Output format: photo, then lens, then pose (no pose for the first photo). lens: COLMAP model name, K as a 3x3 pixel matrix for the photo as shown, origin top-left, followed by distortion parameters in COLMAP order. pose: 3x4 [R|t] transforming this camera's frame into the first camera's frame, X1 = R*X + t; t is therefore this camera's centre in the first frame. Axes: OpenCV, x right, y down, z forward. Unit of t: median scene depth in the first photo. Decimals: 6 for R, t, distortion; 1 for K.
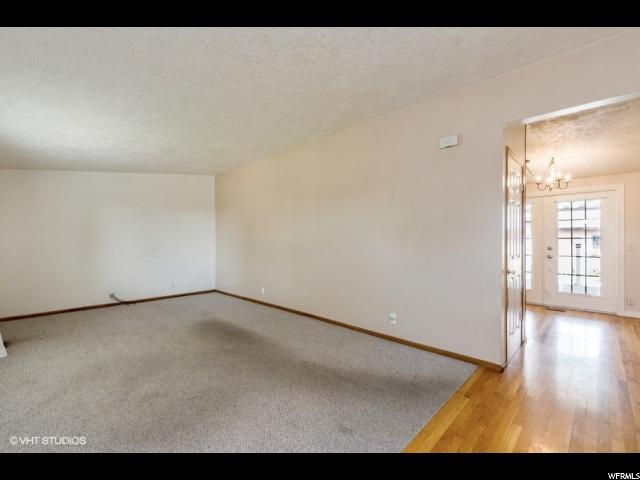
lens RADIAL K [[287.7, 0, 318.9], [0, 287.7, 237.7], [0, 0, 1]] dist [0.004603, -0.000524]
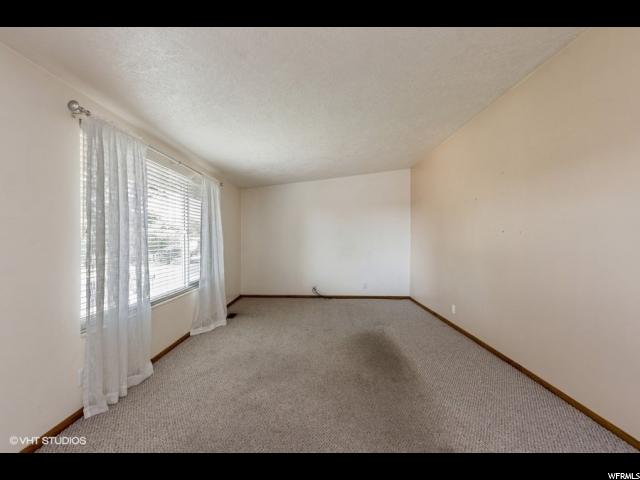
lens RADIAL K [[287.7, 0, 319.8], [0, 287.7, 241.5], [0, 0, 1]] dist [0.004603, -0.000524]
pose [[0.691211, 0.017881, -0.722432, 0.119298], [-0.007115, 0.999814, 0.017939, -0.005335], [0.722618, -0.007260, 0.691209, 0.248487]]
